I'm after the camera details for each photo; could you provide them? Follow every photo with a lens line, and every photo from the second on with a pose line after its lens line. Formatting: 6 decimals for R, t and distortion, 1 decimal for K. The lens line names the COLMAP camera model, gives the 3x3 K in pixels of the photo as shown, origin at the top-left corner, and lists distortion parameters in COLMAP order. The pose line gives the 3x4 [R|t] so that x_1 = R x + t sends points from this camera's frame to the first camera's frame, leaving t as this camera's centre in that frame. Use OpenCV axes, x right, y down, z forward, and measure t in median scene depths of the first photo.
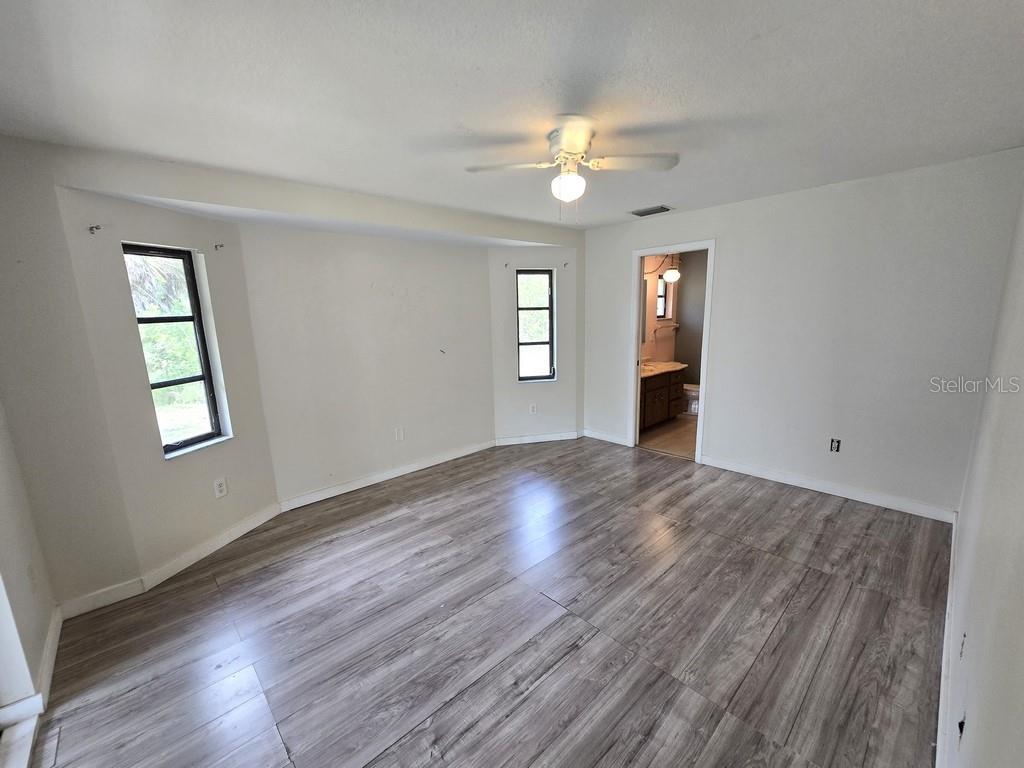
lens RADIAL K [[418.4, 0, 507.2], [0, 418.4, 386.2], [0, 0, 1]] dist [-0.001311, 0.001138]
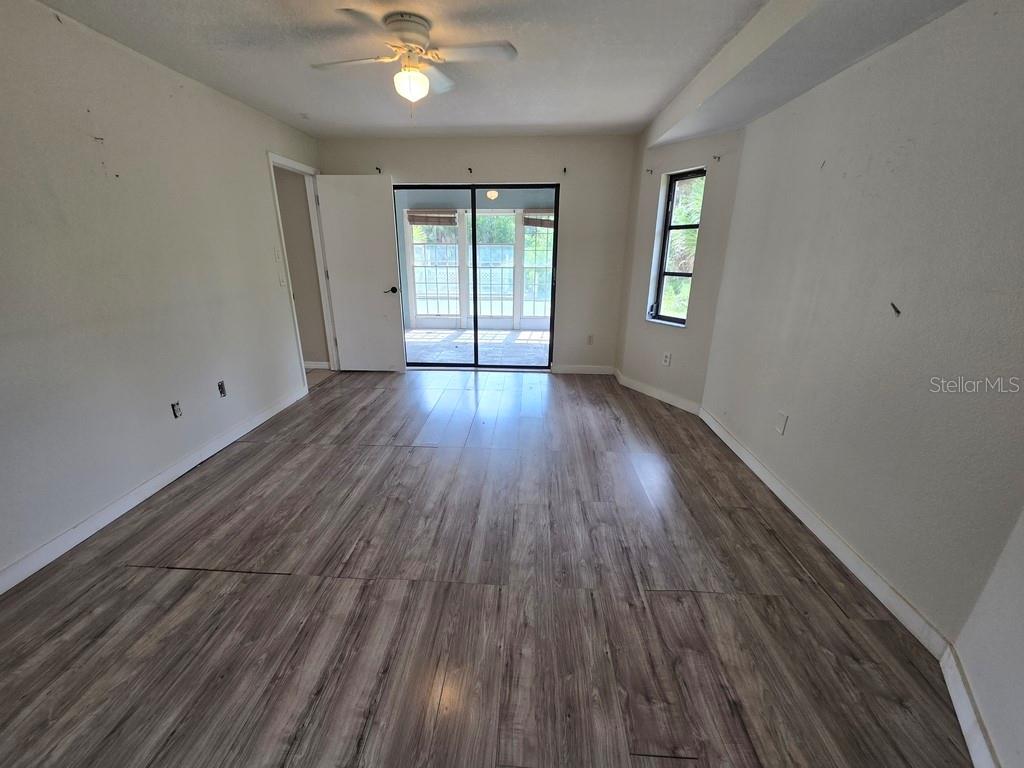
lens RADIAL K [[418.4, 0, 503.6], [0, 418.4, 386.1], [0, 0, 1]] dist [-0.001311, 0.001138]
pose [[-0.720180, 0.245785, -0.648791, 0.620084], [-0.107325, 0.884420, 0.454184, -0.247817], [0.685436, 0.396726, -0.610563, 1.573453]]
